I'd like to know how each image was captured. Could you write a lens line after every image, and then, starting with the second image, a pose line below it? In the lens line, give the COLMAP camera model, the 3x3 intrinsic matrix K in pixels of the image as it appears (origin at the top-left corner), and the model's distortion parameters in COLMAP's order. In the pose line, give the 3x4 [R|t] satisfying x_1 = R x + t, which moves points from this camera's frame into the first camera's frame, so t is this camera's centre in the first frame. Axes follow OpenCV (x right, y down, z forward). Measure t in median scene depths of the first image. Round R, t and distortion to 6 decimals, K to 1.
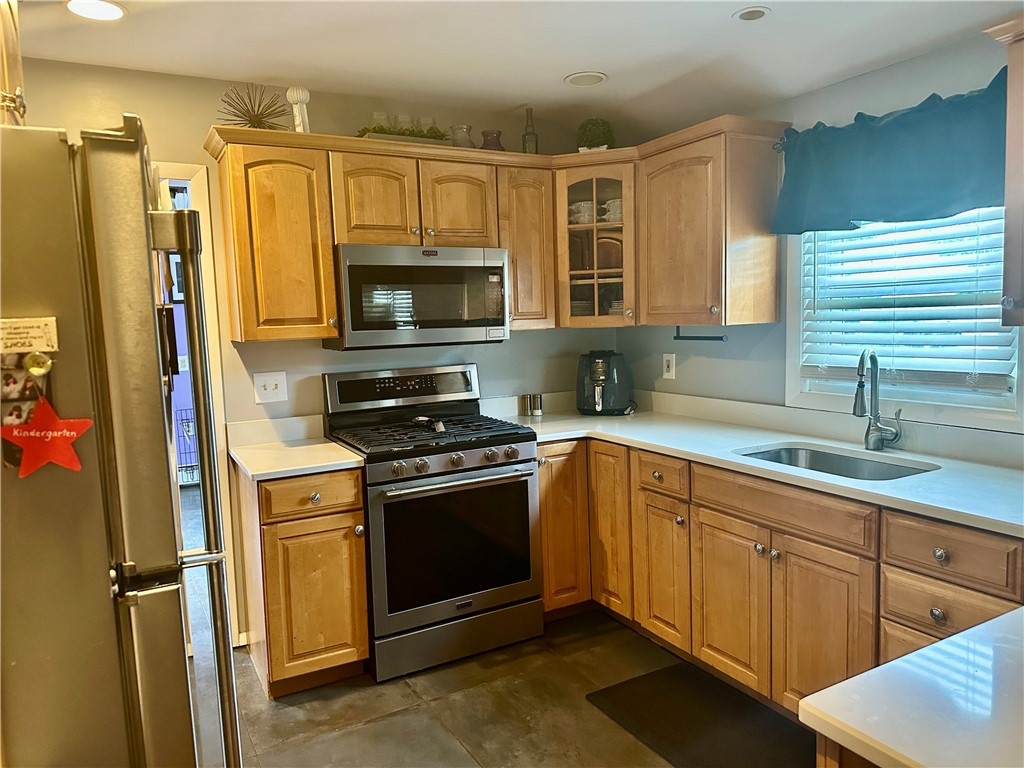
lens RADIAL K [[700.2, 0, 513.1], [0, 700.2, 387.6], [0, 0, 1]] dist [0.141733, -0.241757]
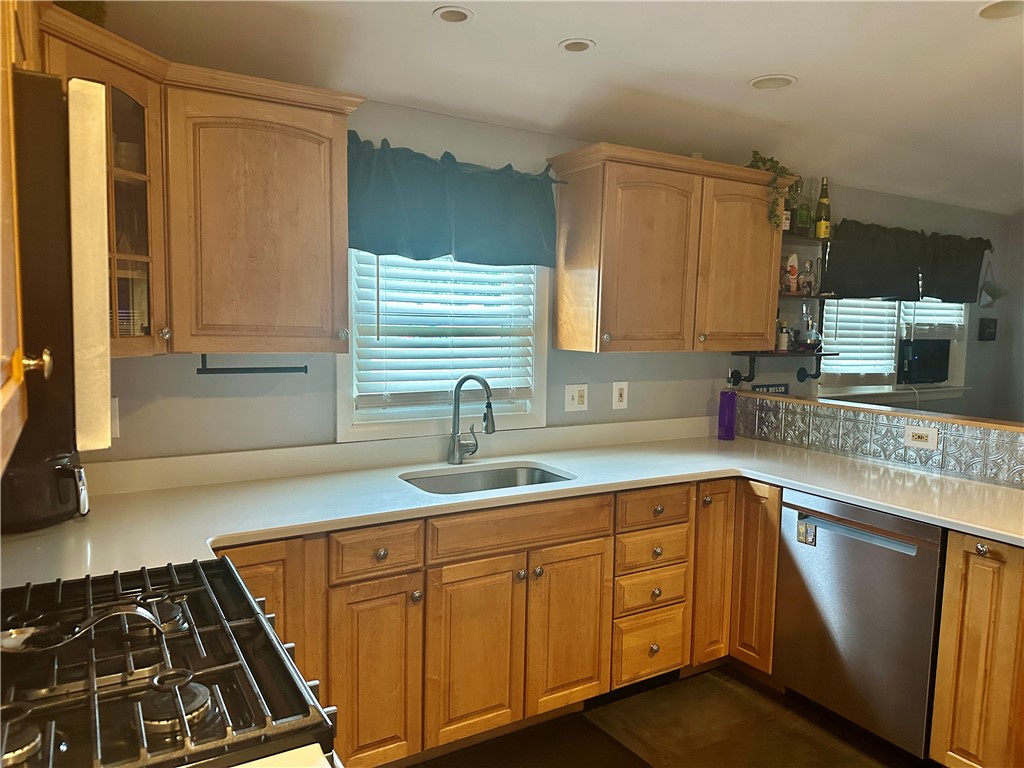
lens RADIAL K [[700.2, 0, 513.1], [0, 700.2, 387.6], [0, 0, 1]] dist [0.141733, -0.241757]
pose [[-0.034661, -0.064463, 0.997318, -0.517080], [0.085043, 0.994108, 0.067211, -0.086266], [-0.995774, 0.087145, -0.028975, 0.833346]]
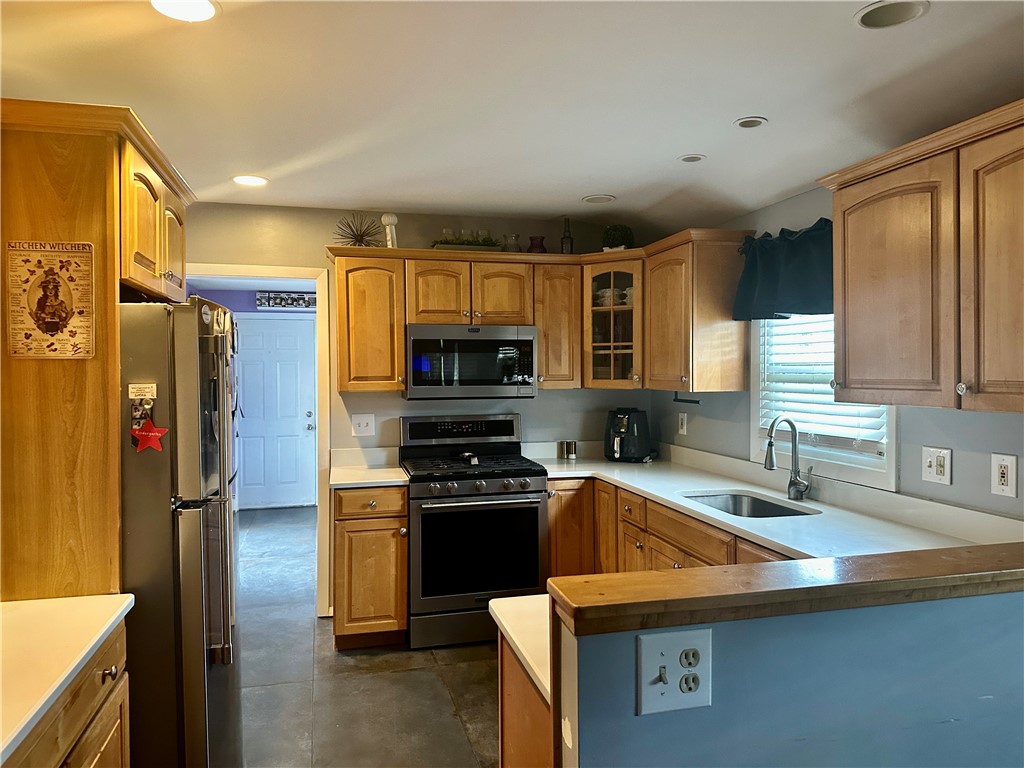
lens RADIAL K [[700.2, 0, 513.1], [0, 700.2, 387.6], [0, 0, 1]] dist [0.141733, -0.241757]
pose [[0.967632, 0.033341, -0.250155, 0.302324], [-0.051371, 0.996503, -0.065895, 0.002153], [0.247083, 0.076613, 0.965961, -0.272437]]
